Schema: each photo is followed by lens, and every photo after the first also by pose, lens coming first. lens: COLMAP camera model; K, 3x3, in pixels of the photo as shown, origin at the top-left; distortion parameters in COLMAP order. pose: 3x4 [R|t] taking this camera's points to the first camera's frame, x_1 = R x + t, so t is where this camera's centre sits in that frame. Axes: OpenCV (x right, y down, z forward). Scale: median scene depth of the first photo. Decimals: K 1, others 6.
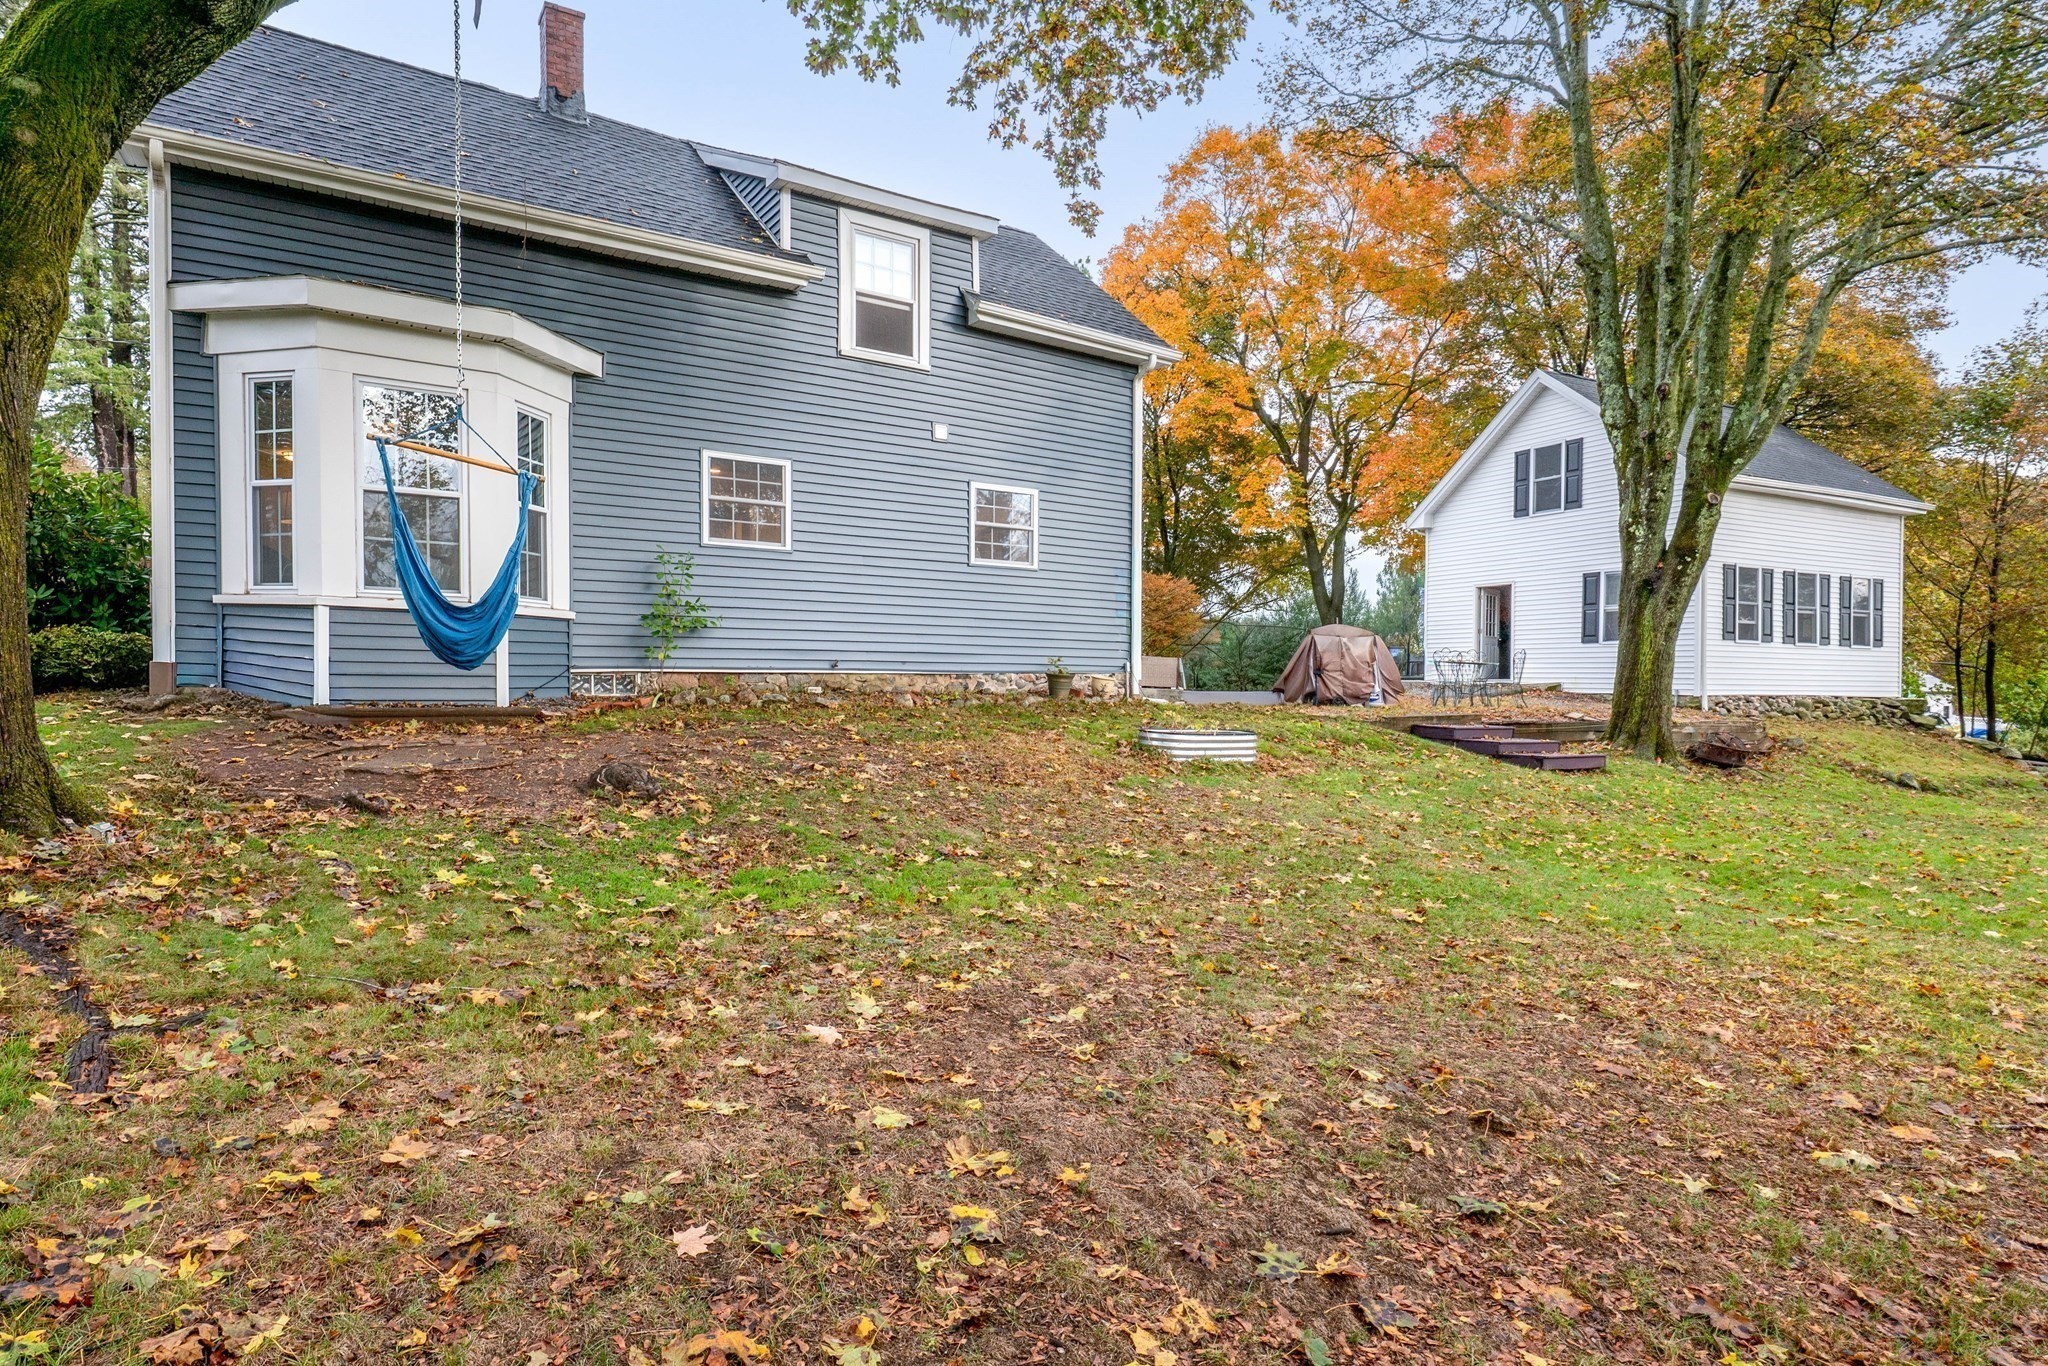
lens RADIAL K [[1050.9, 0, 1016.1], [0, 1050.9, 694.6], [0, 0, 1]] dist [-0.003144, 0.000298]
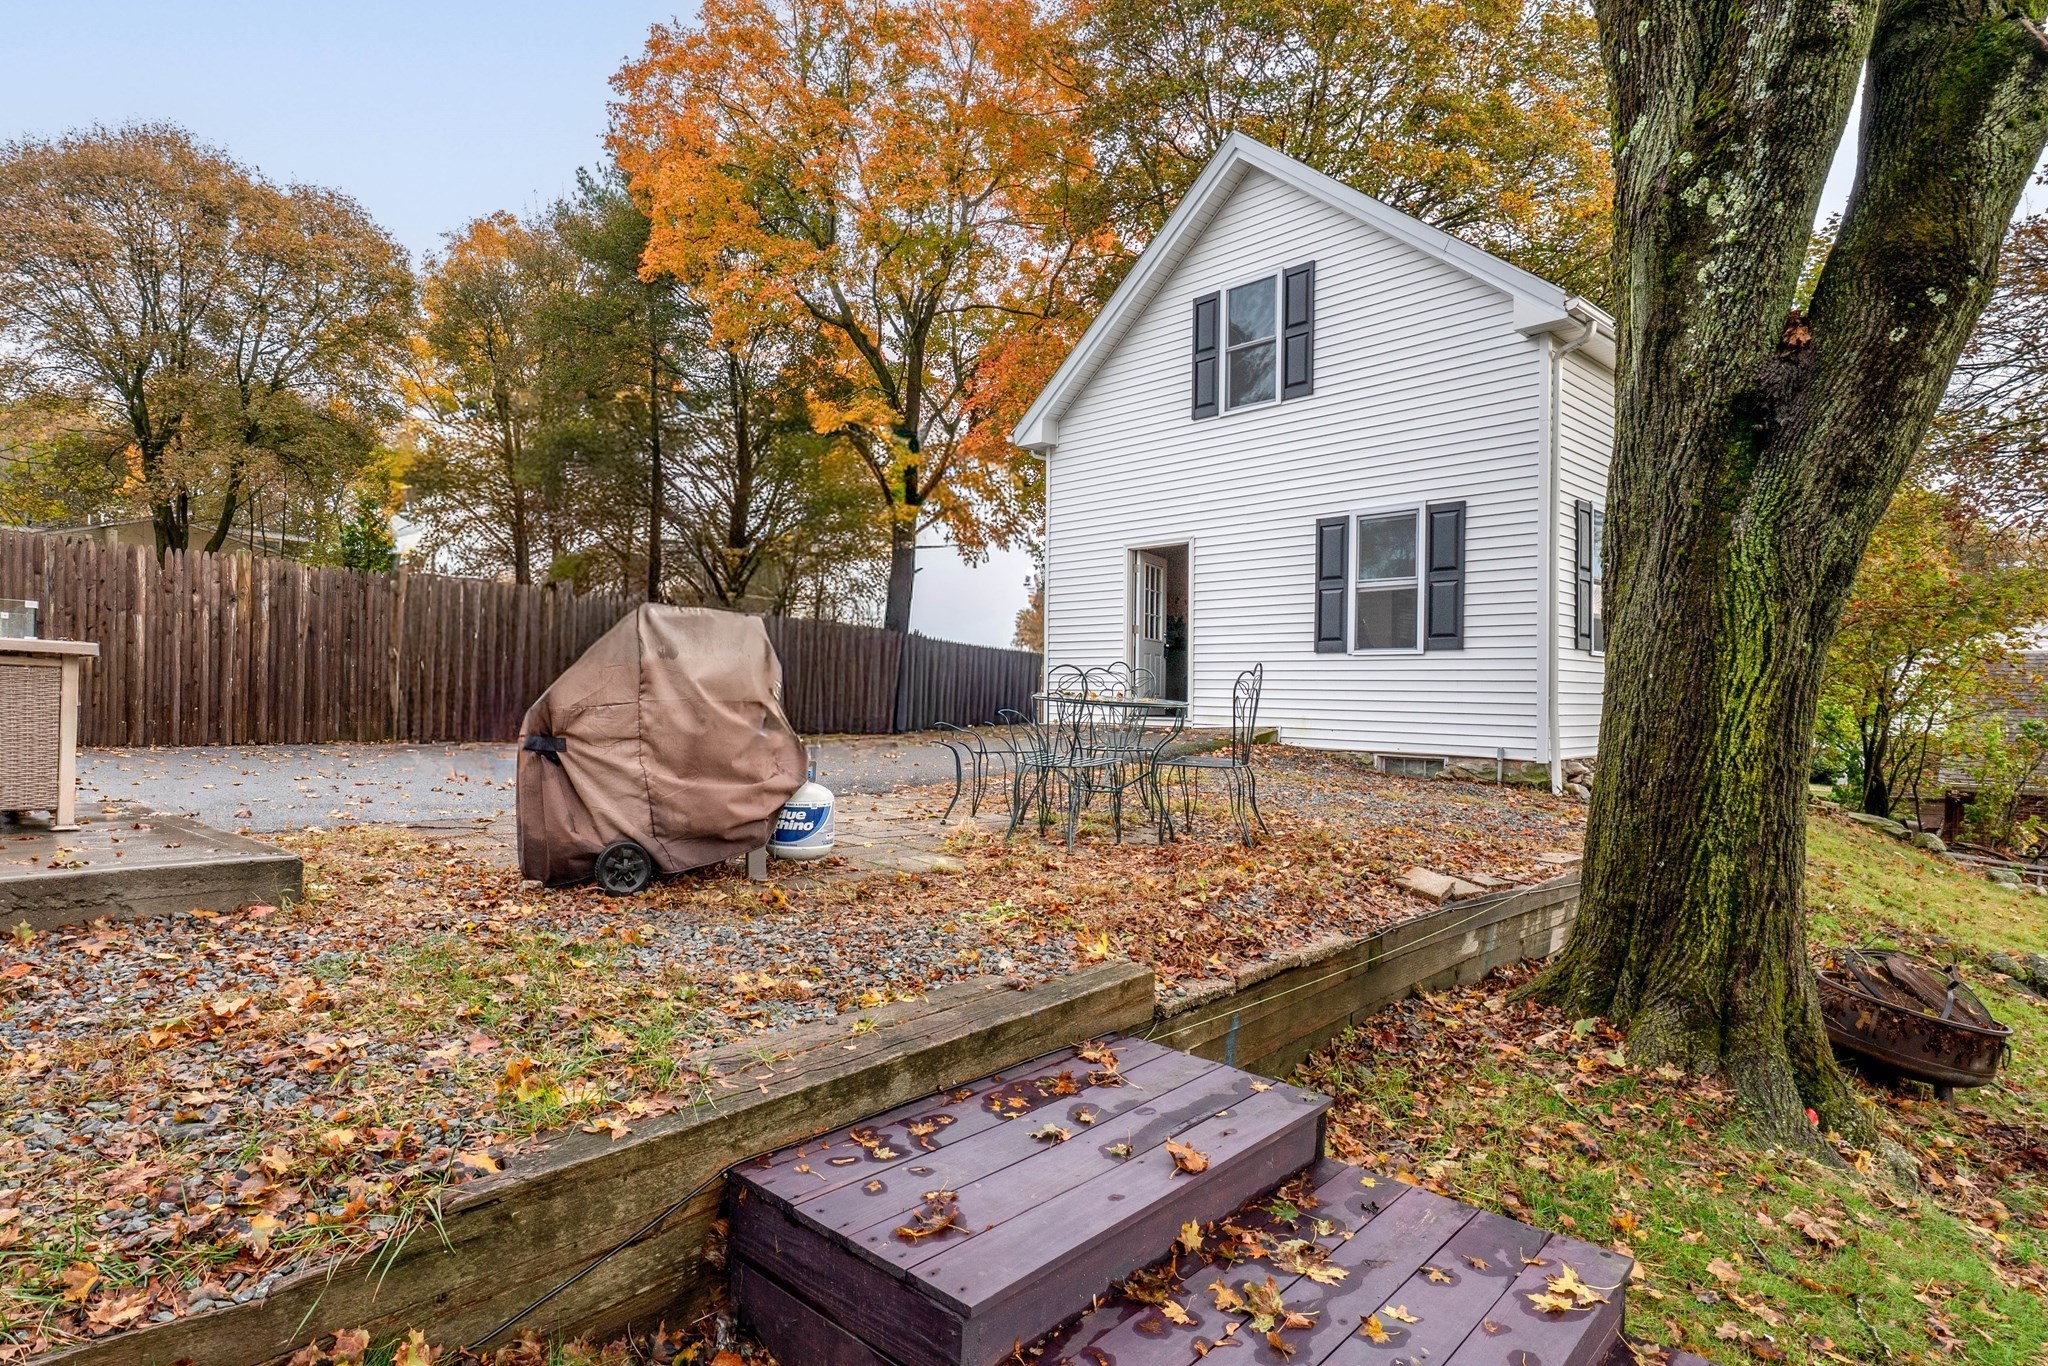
lens RADIAL K [[1050.9, 0, 1033.5], [0, 1050.9, 689.6], [0, 0, 1]] dist [-0.003144, 0.000298]
pose [[0.948458, 0.005644, 0.316852, 0.235033], [-0.001239, 0.999900, -0.014101, -0.022691], [-0.316899, 0.012982, 0.948370, 0.535789]]
